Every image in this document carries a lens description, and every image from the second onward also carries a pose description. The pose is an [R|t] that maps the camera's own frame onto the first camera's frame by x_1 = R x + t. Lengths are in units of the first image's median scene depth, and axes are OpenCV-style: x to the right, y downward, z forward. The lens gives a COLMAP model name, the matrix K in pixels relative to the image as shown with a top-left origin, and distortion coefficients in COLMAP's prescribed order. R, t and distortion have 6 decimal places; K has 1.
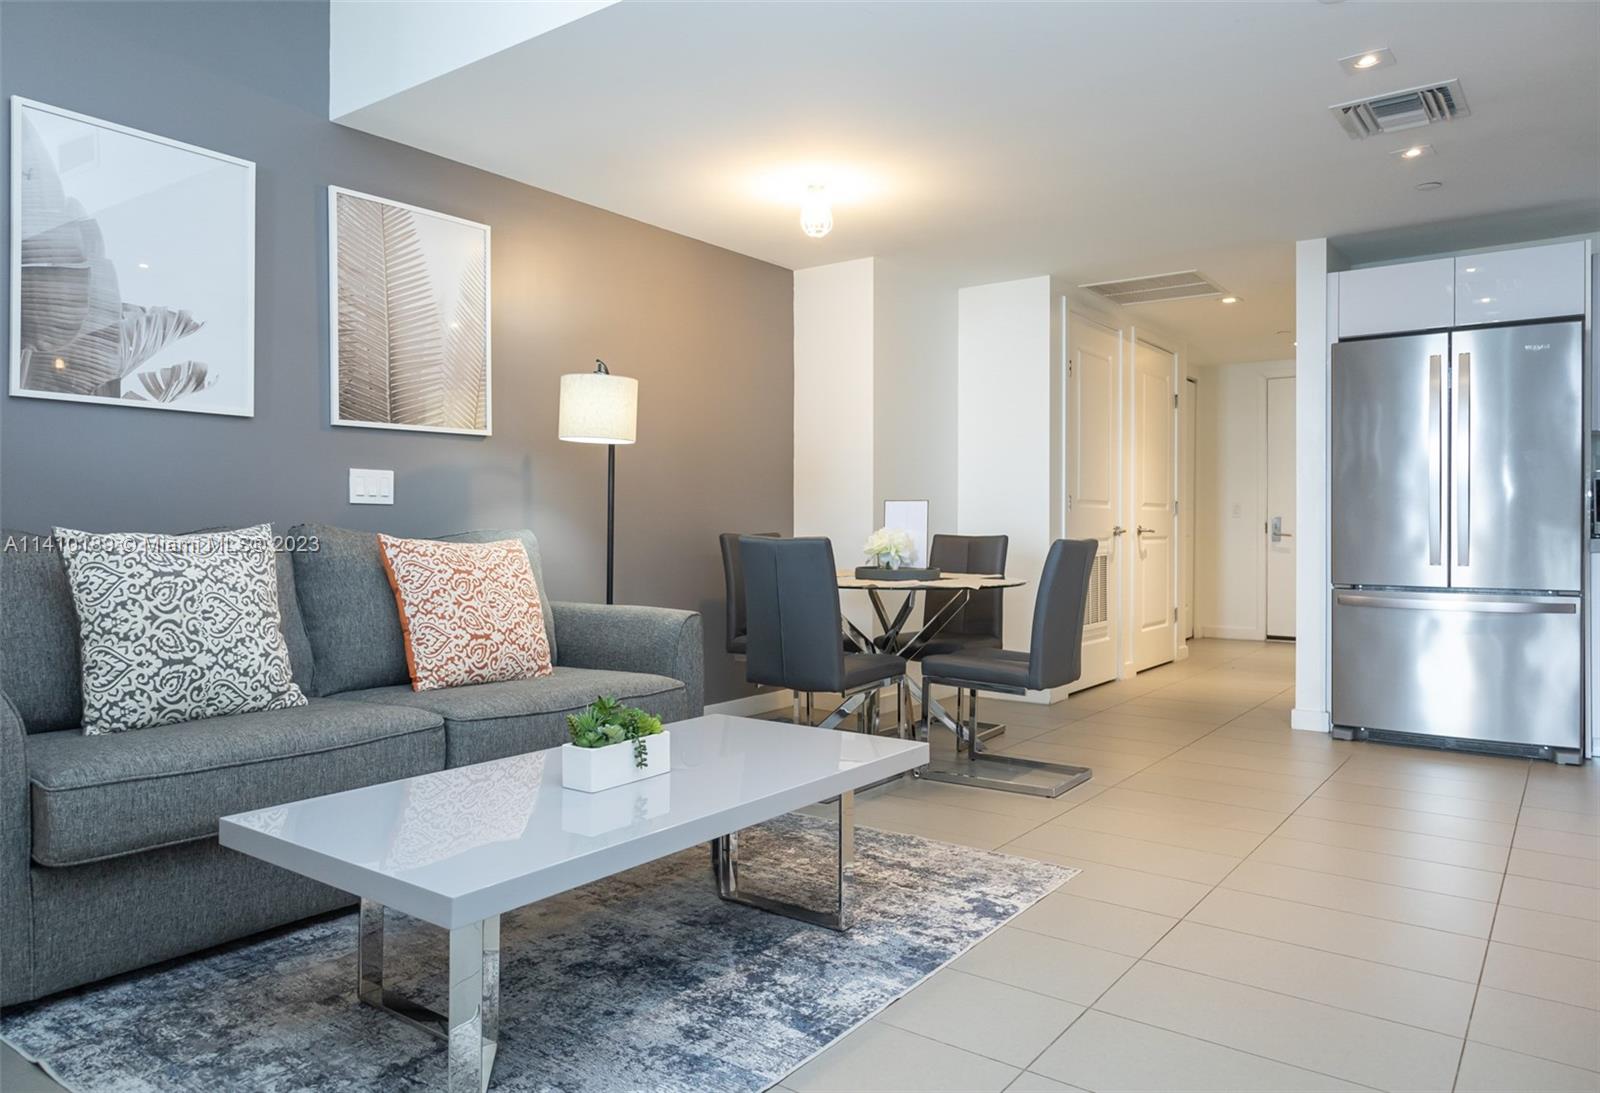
lens RADIAL K [[1067.3, 0, 779.9], [0, 1067.3, 529.0], [0, 0, 1]] dist [-0.000443, 0.001107]
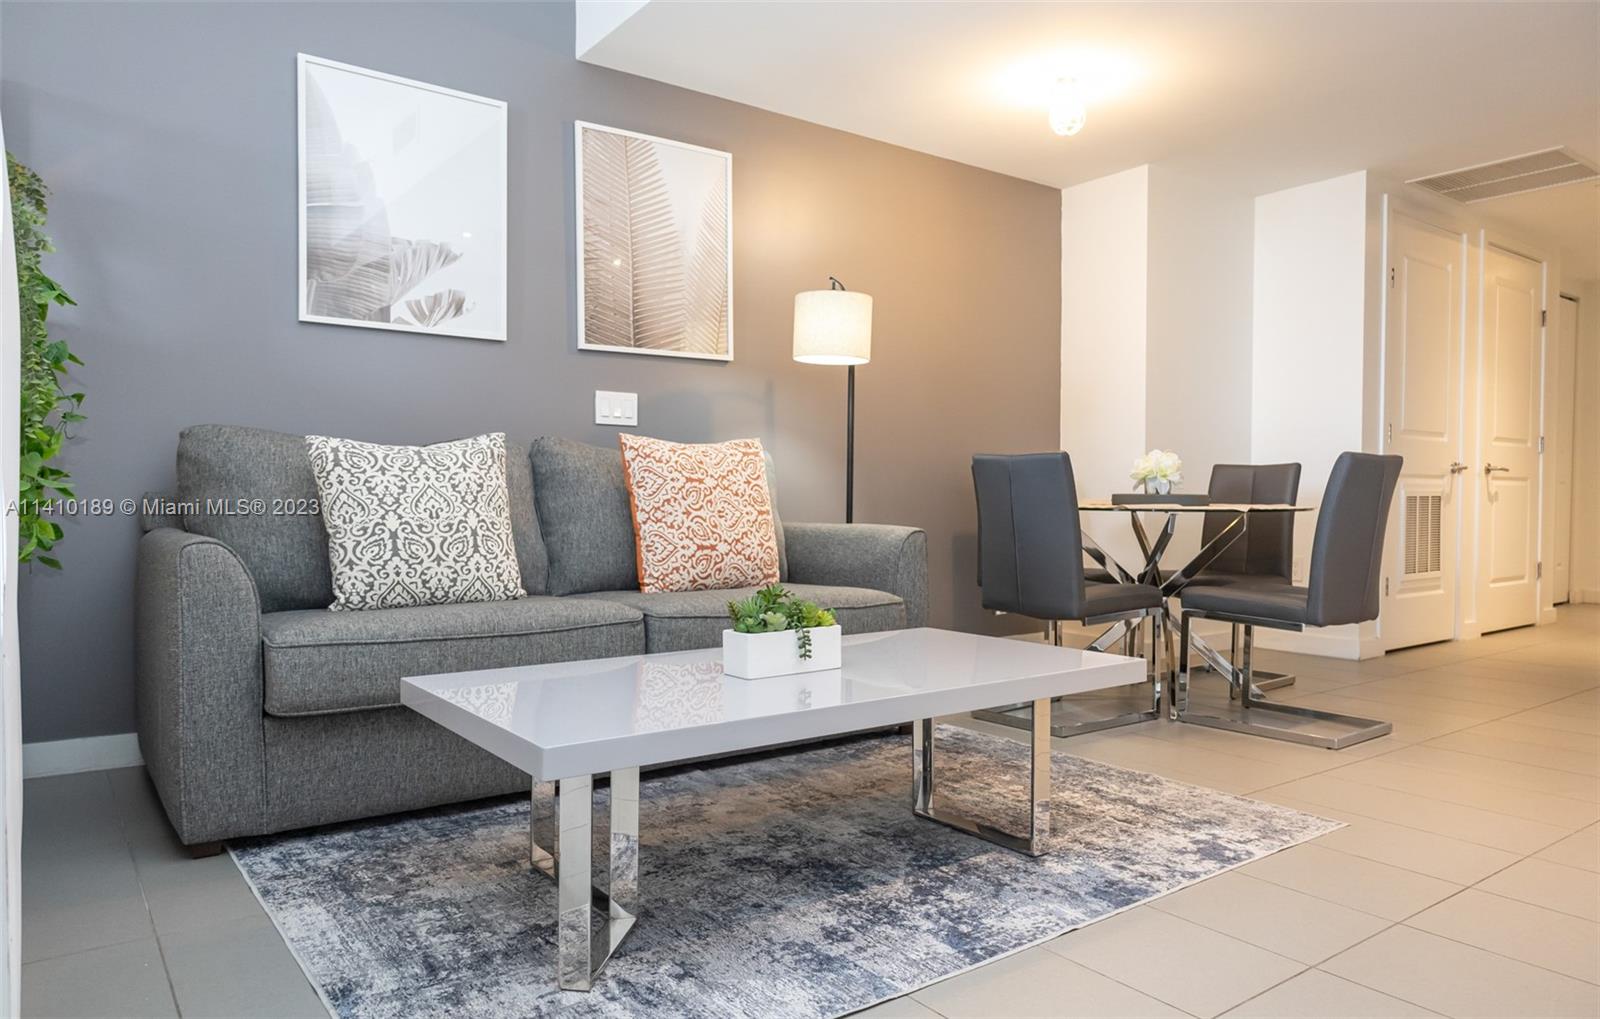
lens RADIAL K [[1039.5, 0, 786.2], [0, 1039.5, 522.4], [0, 0, 1]] dist [-0.003625, 0.003453]
pose [[0.956769, 0.007118, -0.290763, 0.090934], [-0.000843, 0.999764, 0.021700, 0.060697], [0.290849, -0.020517, 0.956549, 0.082737]]
